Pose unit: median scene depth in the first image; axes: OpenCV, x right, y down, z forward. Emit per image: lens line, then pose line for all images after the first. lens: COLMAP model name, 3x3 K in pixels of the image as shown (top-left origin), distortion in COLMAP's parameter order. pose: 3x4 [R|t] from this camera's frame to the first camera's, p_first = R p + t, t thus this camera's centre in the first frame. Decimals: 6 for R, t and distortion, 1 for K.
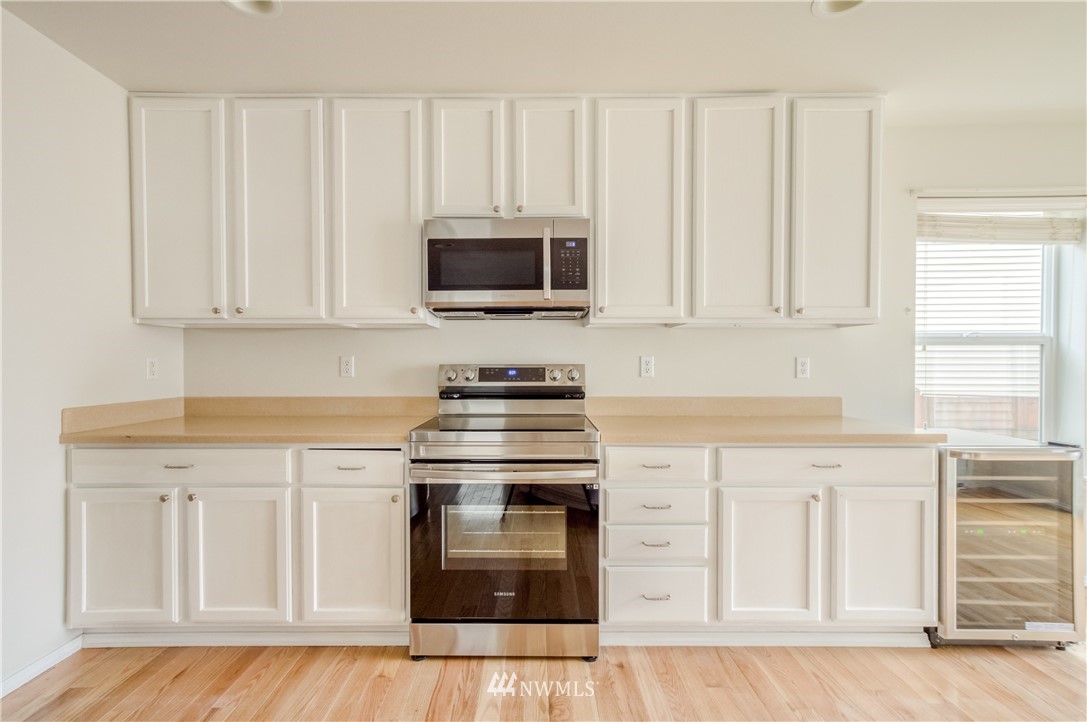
lens RADIAL K [[485.0, 0, 546.5], [0, 485.0, 369.0], [0, 0, 1]] dist [0.001914, -0.000028]
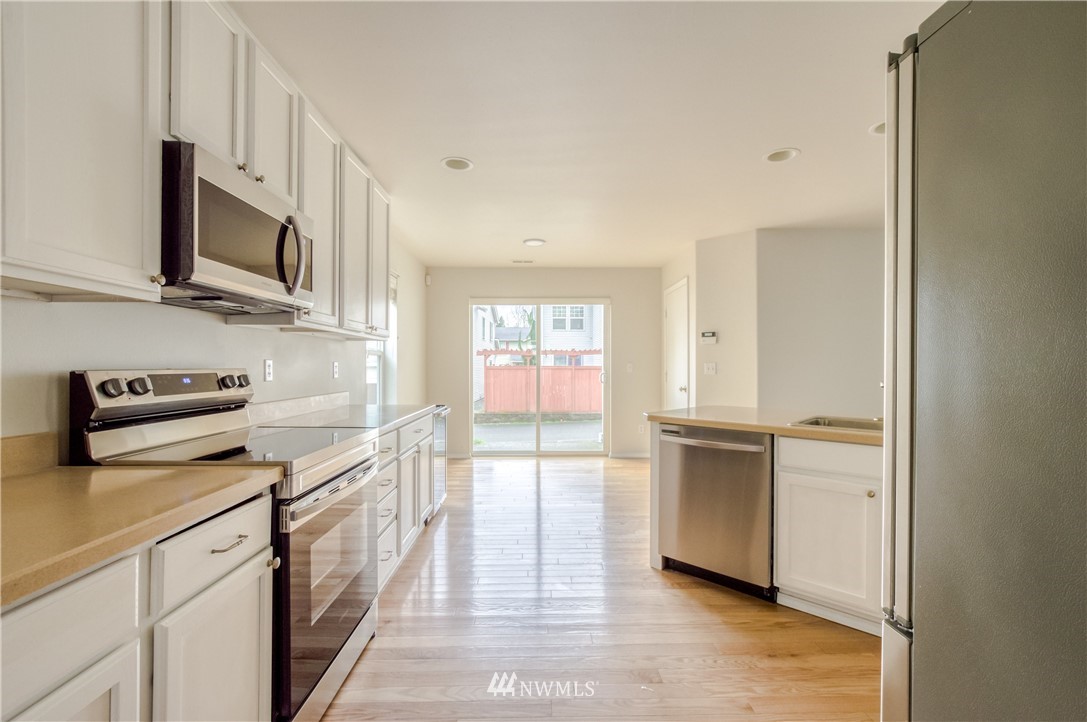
lens RADIAL K [[485.0, 0, 547.6], [0, 485.0, 358.2], [0, 0, 1]] dist [0.001914, -0.000028]
pose [[-0.032248, 0.010884, 0.999421, -2.637216], [0.010769, 0.999886, -0.010541, -0.040045], [-0.999422, 0.010423, -0.032361, 1.598236]]
